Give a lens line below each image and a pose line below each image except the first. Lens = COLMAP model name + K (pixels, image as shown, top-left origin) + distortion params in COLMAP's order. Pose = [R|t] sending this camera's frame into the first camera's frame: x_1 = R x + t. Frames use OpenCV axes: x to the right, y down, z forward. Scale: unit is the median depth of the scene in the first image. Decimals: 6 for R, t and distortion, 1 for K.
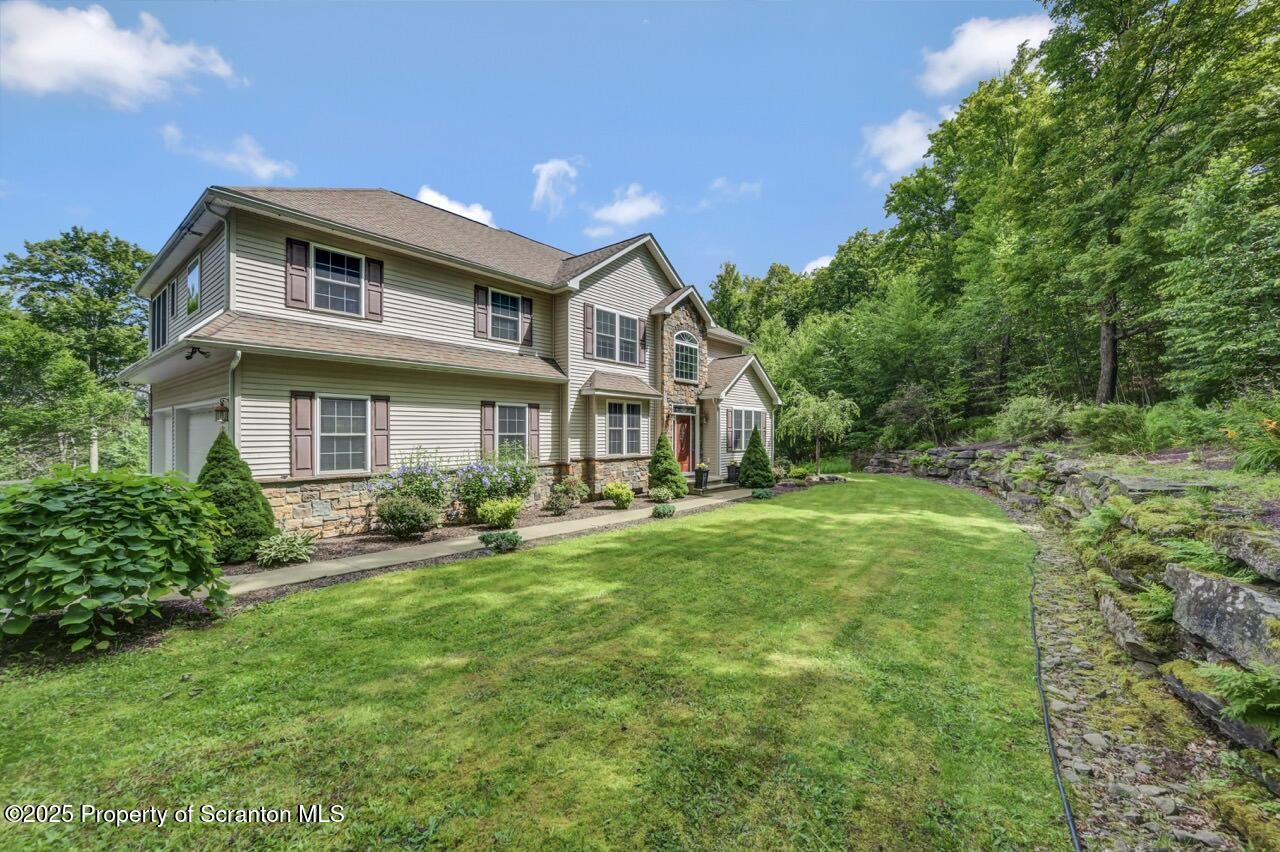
lens RADIAL K [[512.9, 0, 642.8], [0, 512.9, 426.8], [0, 0, 1]] dist [0.001082, 0.000347]
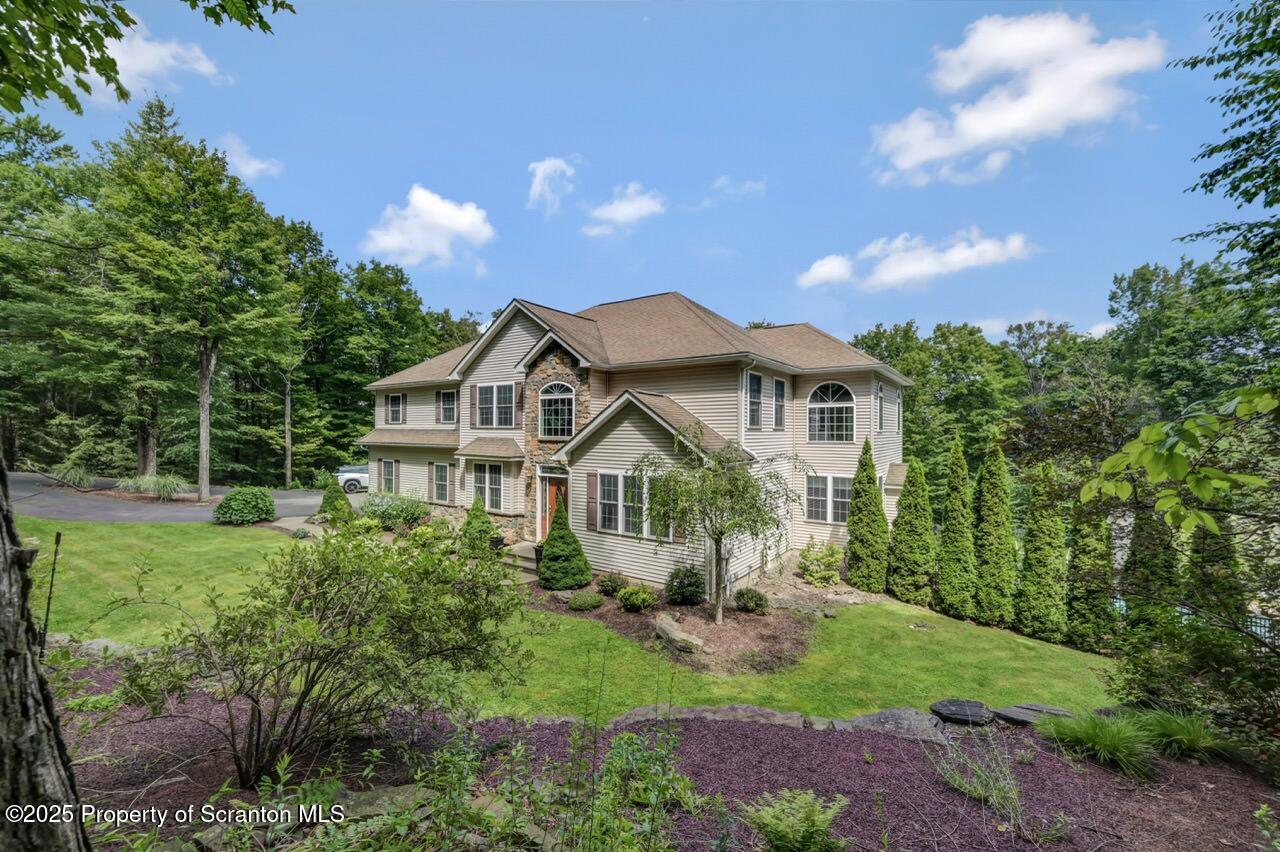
lens RADIAL K [[512.9, 0, 642.8], [0, 512.9, 426.8], [0, 0, 1]] dist [0.001082, 0.000347]
pose [[0.077339, -0.005527, -0.996990, 1.111190], [0.010774, 0.999931, -0.004708, -0.117412], [0.996947, -0.010377, 0.077393, 1.231031]]
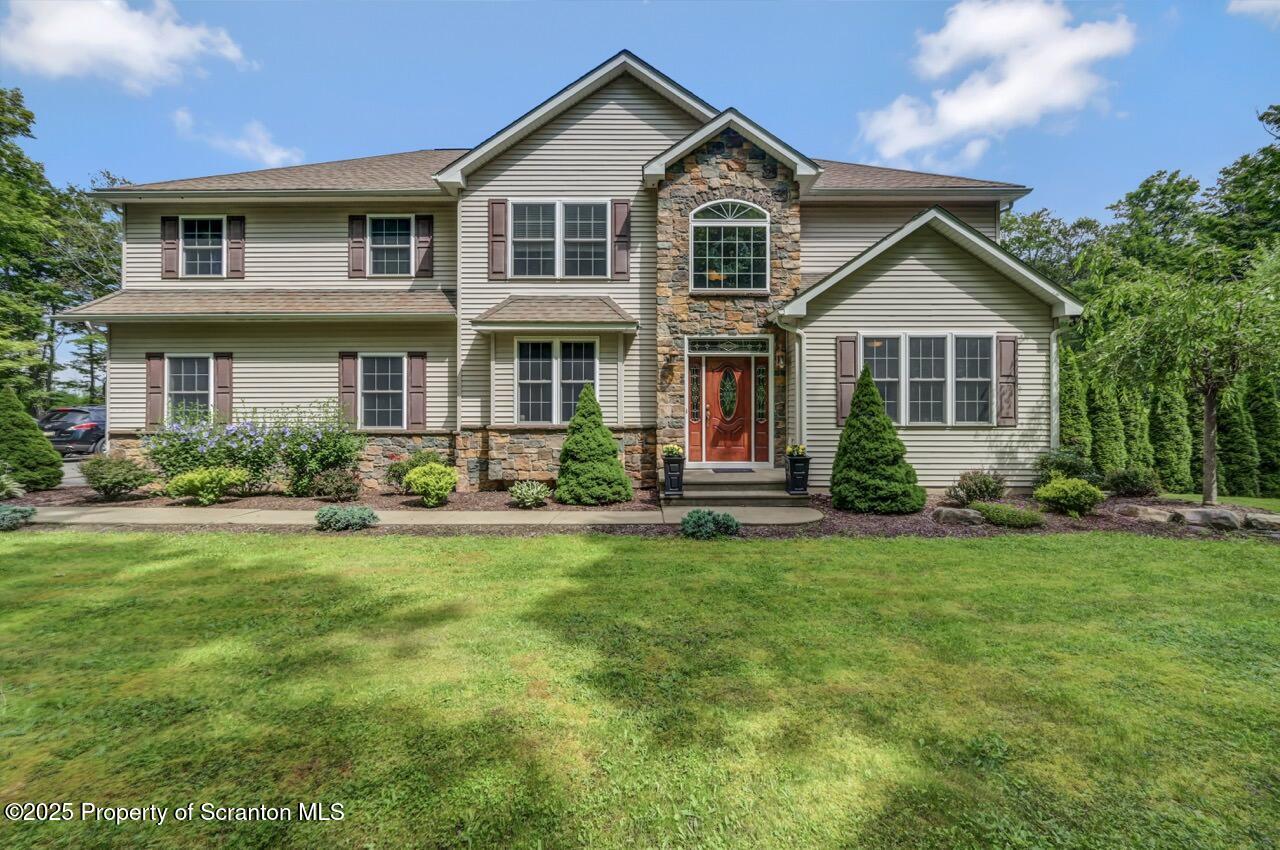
lens RADIAL K [[495.8, 0, 652.6], [0, 495.8, 403.3], [0, 0, 1]] dist [-0.001785, -0.000132]
pose [[0.632864, -0.007444, -0.774227, 0.495854], [0.011319, 0.999936, -0.000362, 0.030651], [0.774180, -0.008535, 0.632908, 0.692375]]
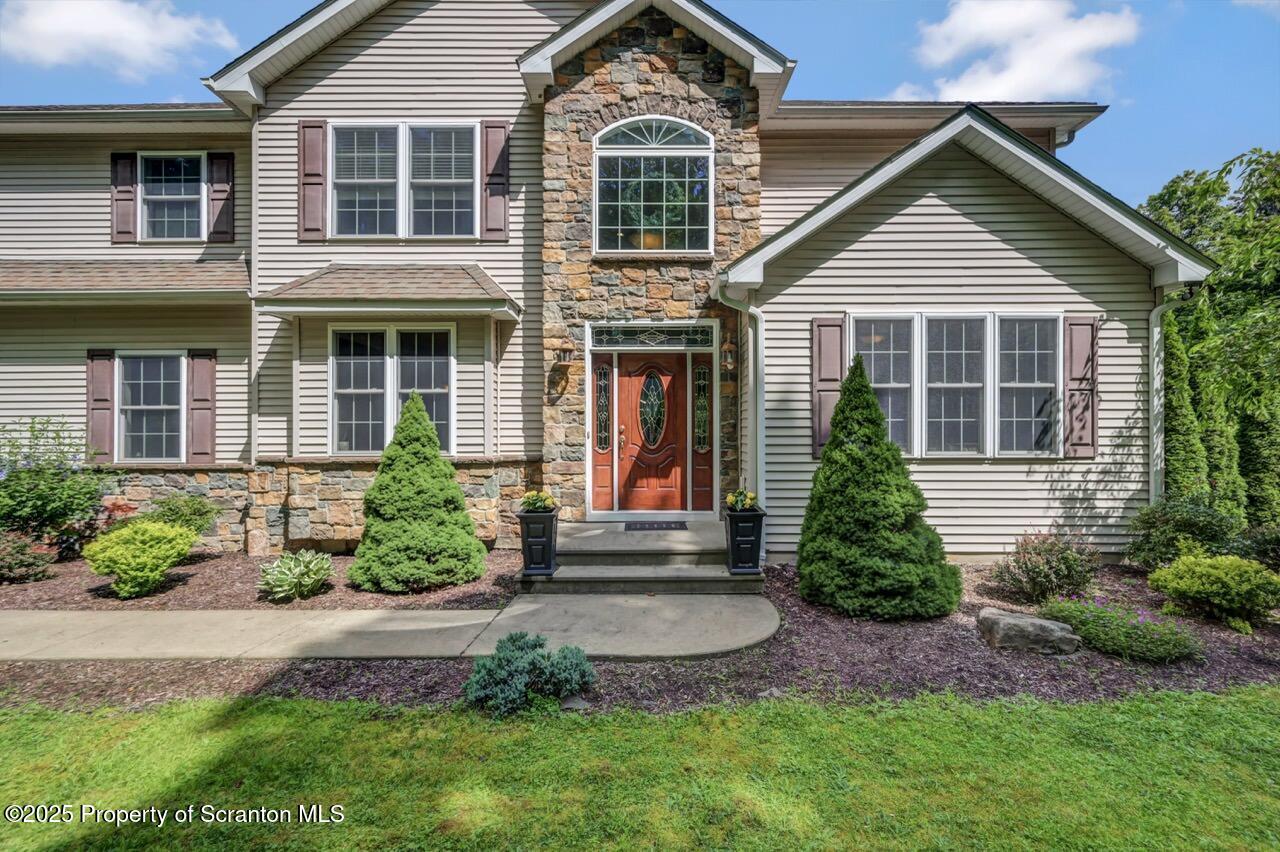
lens RADIAL K [[512.9, 0, 642.8], [0, 512.9, 426.8], [0, 0, 1]] dist [0.001082, 0.000347]
pose [[0.630151, -0.005762, -0.776451, 0.406093], [0.013506, 0.999903, 0.003541, 0.032704], [0.776355, -0.012718, 0.630168, 0.875340]]
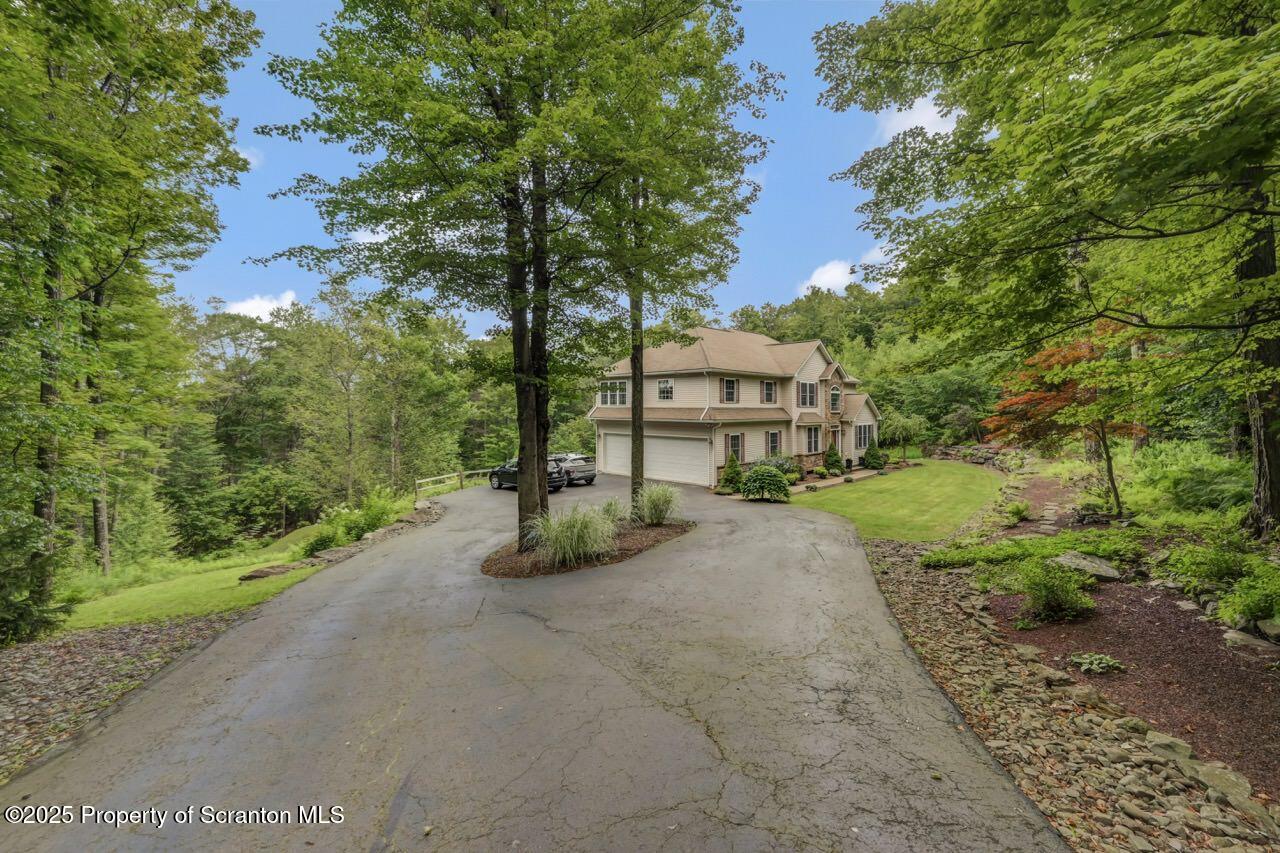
lens RADIAL K [[527.1, 0, 639.3], [0, 527.1, 397.2], [0, 0, 1]] dist [-0.000774, 0.000068]
pose [[0.996629, -0.001063, -0.082029, -0.539877], [0.000566, 0.999981, -0.006081, -0.150411], [0.082034, 0.006014, 0.996611, -1.123587]]
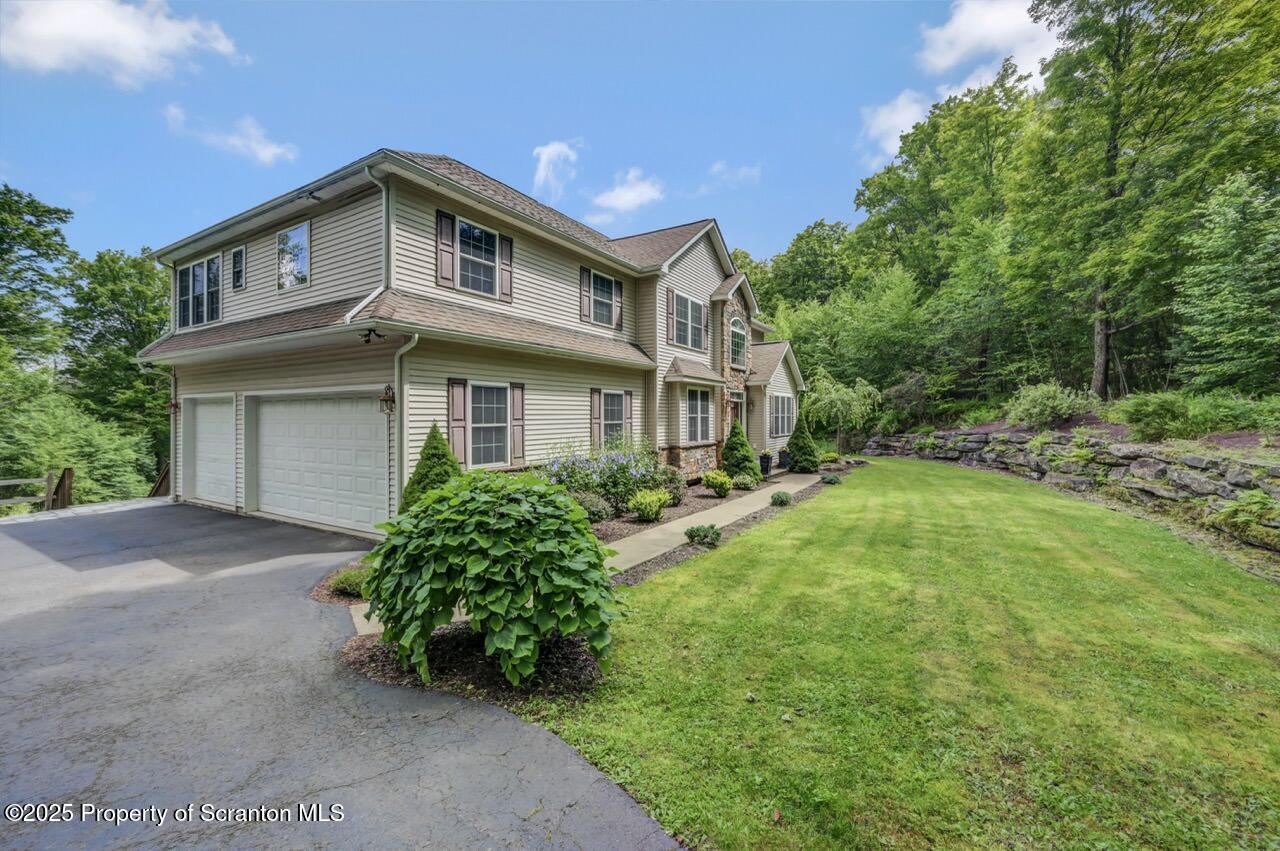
lens RADIAL K [[523.0, 0, 641.5], [0, 523.0, 407.4], [0, 0, 1]] dist [0.002942, 0.000053]
pose [[0.989692, 0.000680, 0.143209, -0.283062], [-0.000292, 0.999996, -0.002729, -0.009206], [-0.143210, 0.002659, 0.989689, 0.018358]]
